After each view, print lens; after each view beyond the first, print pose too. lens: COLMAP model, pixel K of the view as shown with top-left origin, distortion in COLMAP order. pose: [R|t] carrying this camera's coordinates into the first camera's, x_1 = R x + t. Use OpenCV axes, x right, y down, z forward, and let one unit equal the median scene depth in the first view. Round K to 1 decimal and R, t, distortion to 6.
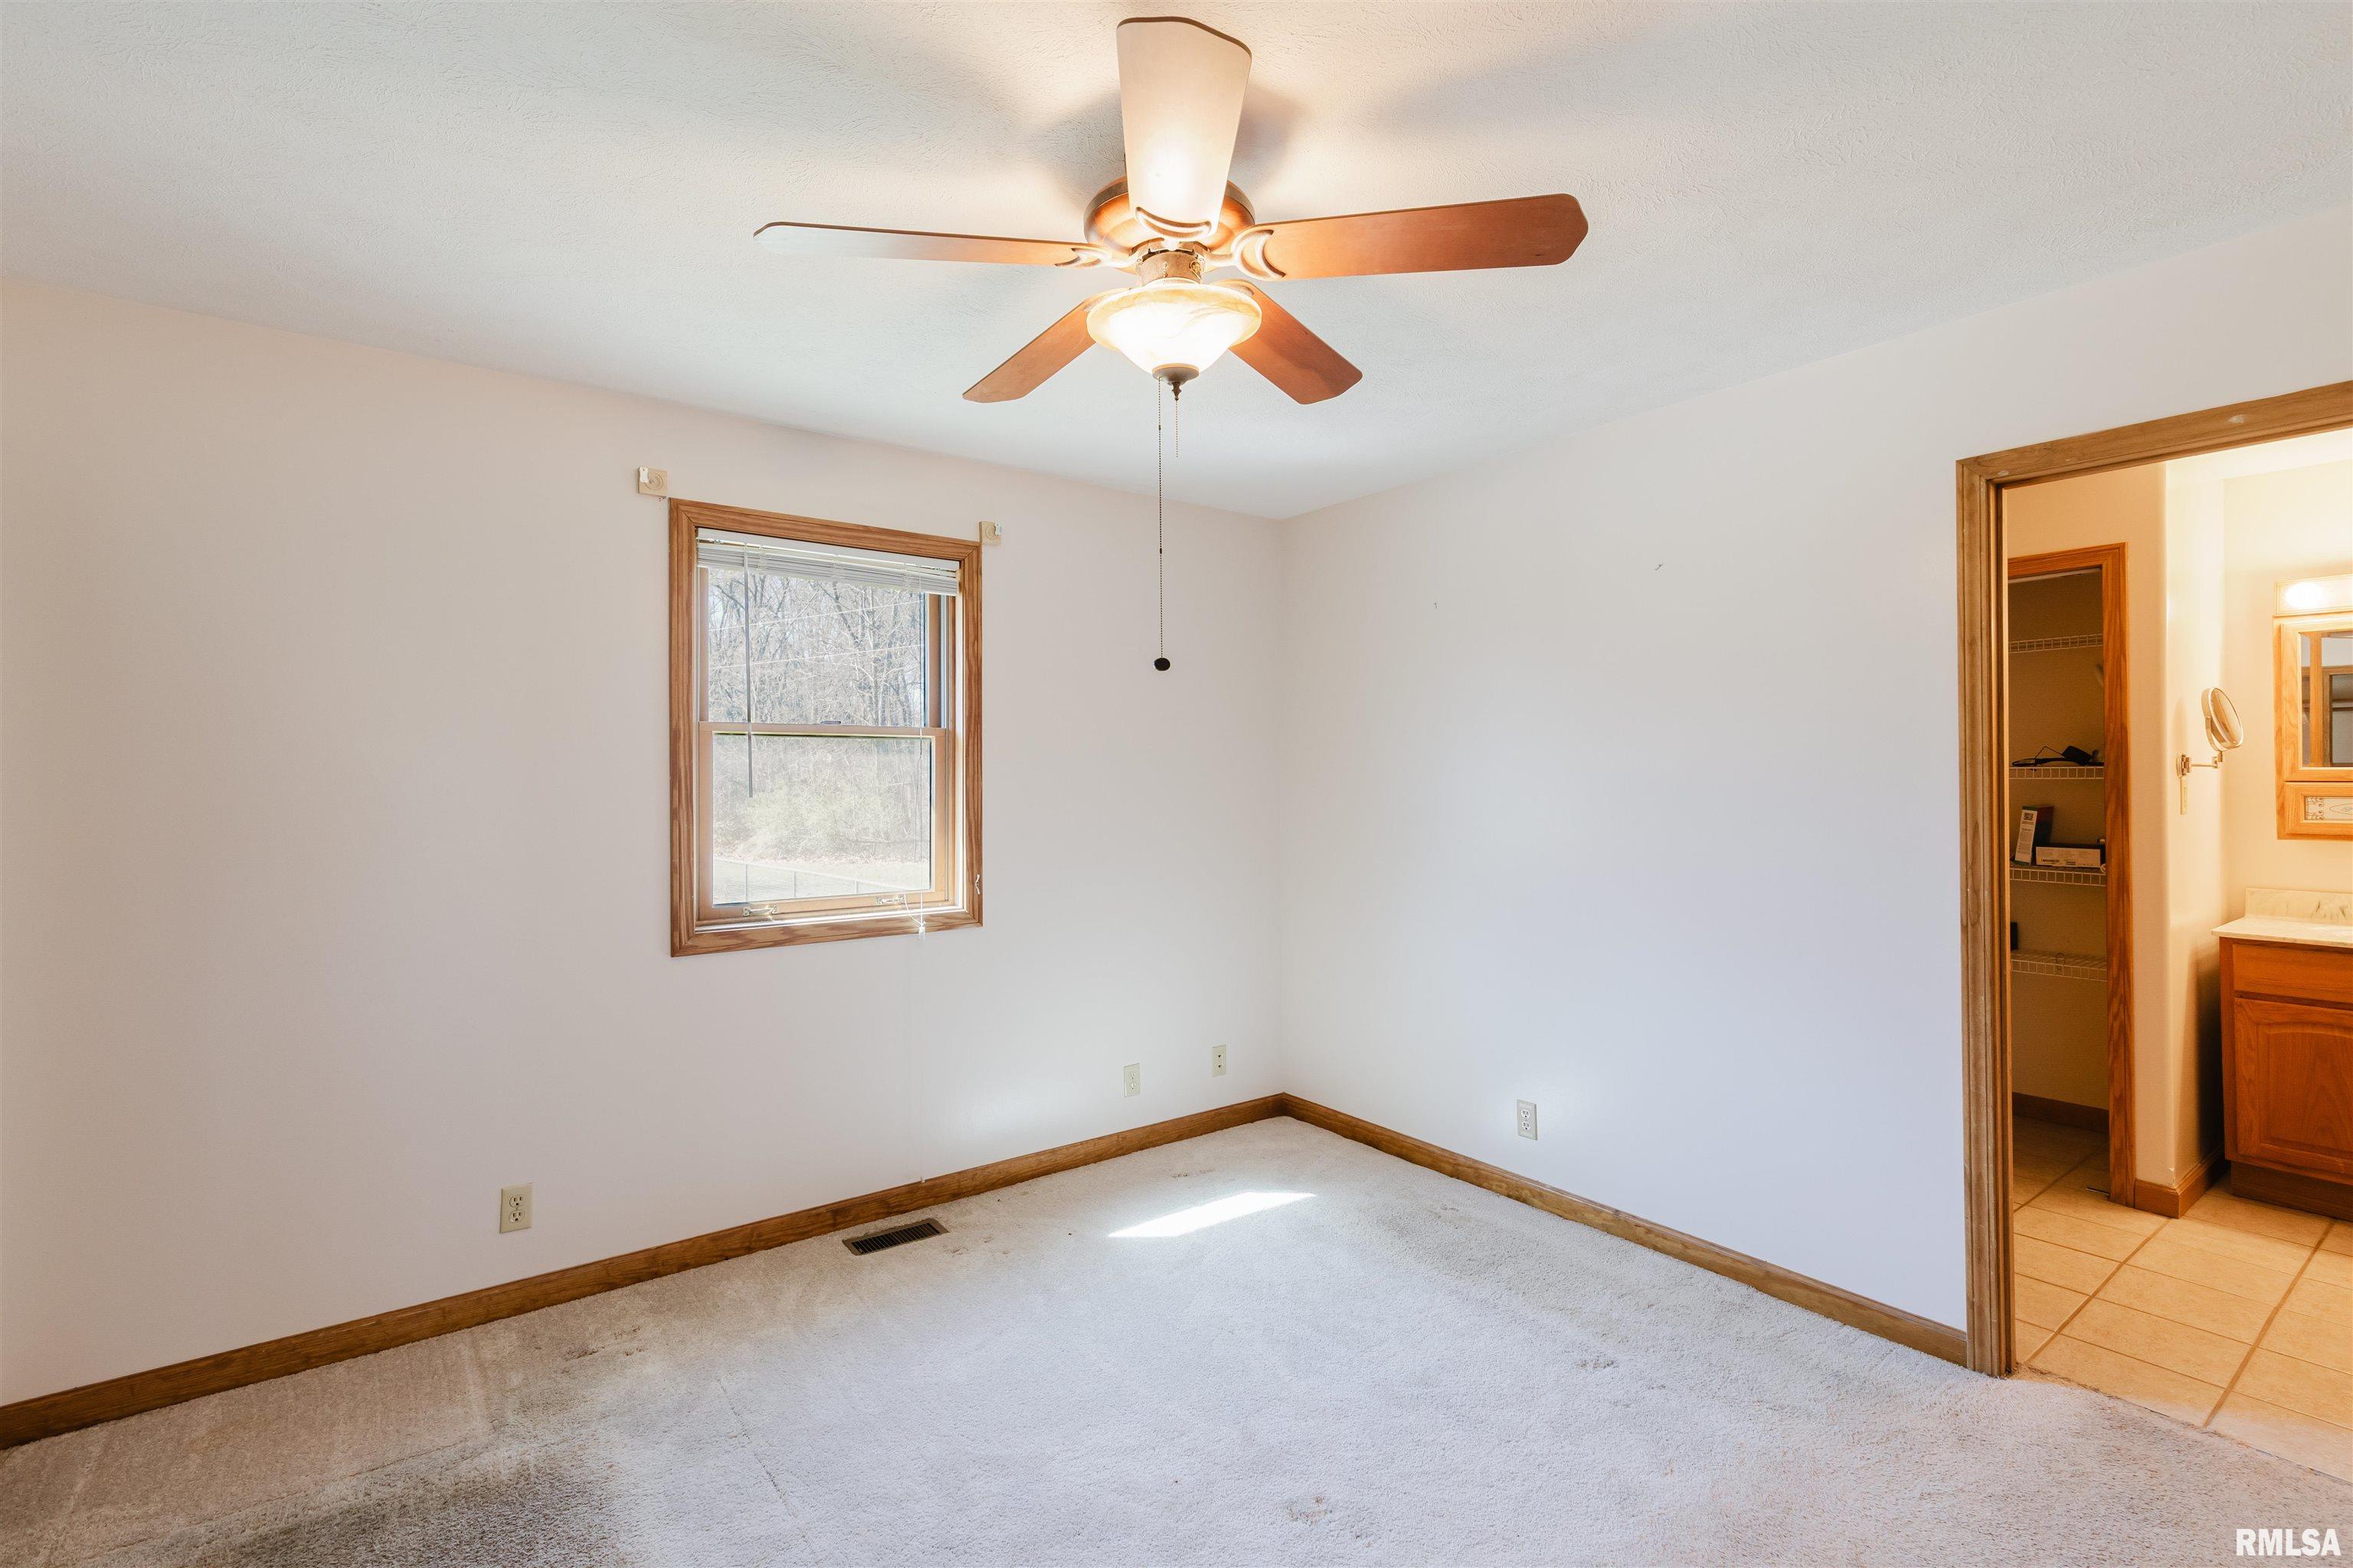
lens RADIAL K [[1068.2, 0, 1154.9], [0, 1068.2, 774.7], [0, 0, 1]] dist [0.003451, -0.001037]
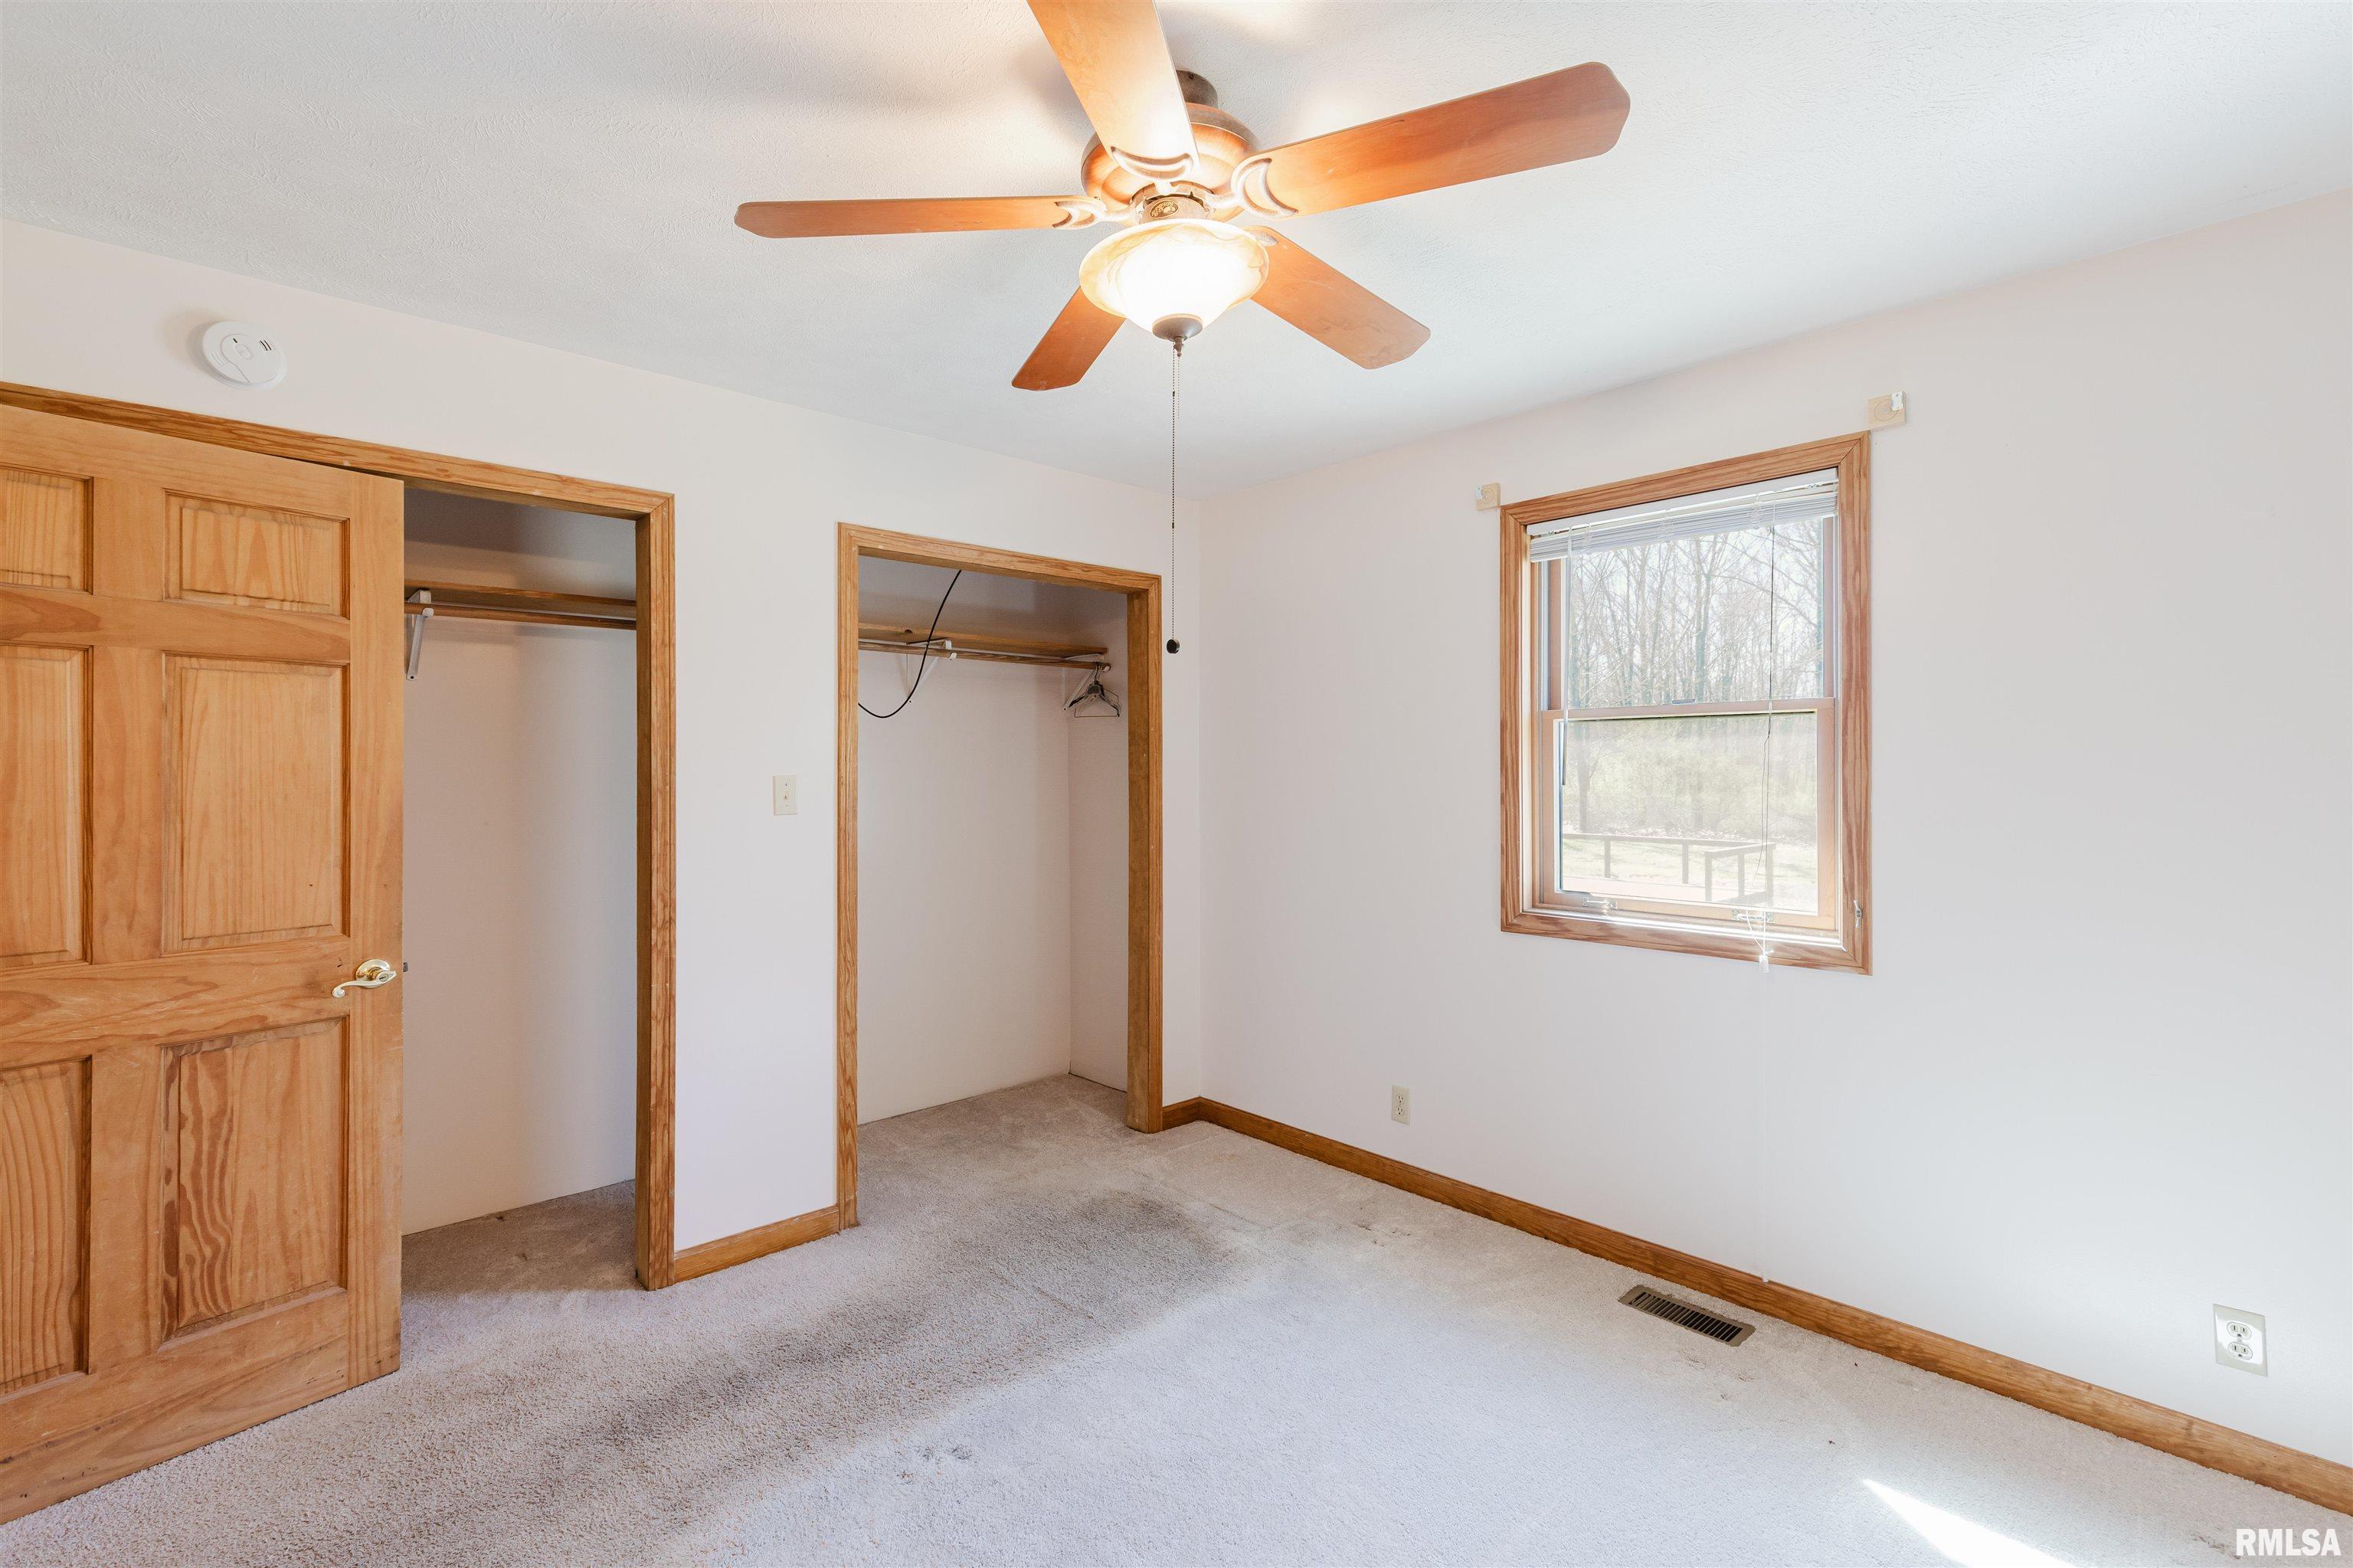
lens RADIAL K [[1068.2, 0, 1180.9], [0, 1068.2, 771.1], [0, 0, 1]] dist [0.003451, -0.001037]
pose [[0.110424, 0.008753, -0.993846, 0.512229], [0.006606, 0.999933, 0.009540, -0.003129], [0.993863, -0.007619, 0.110359, 0.491577]]
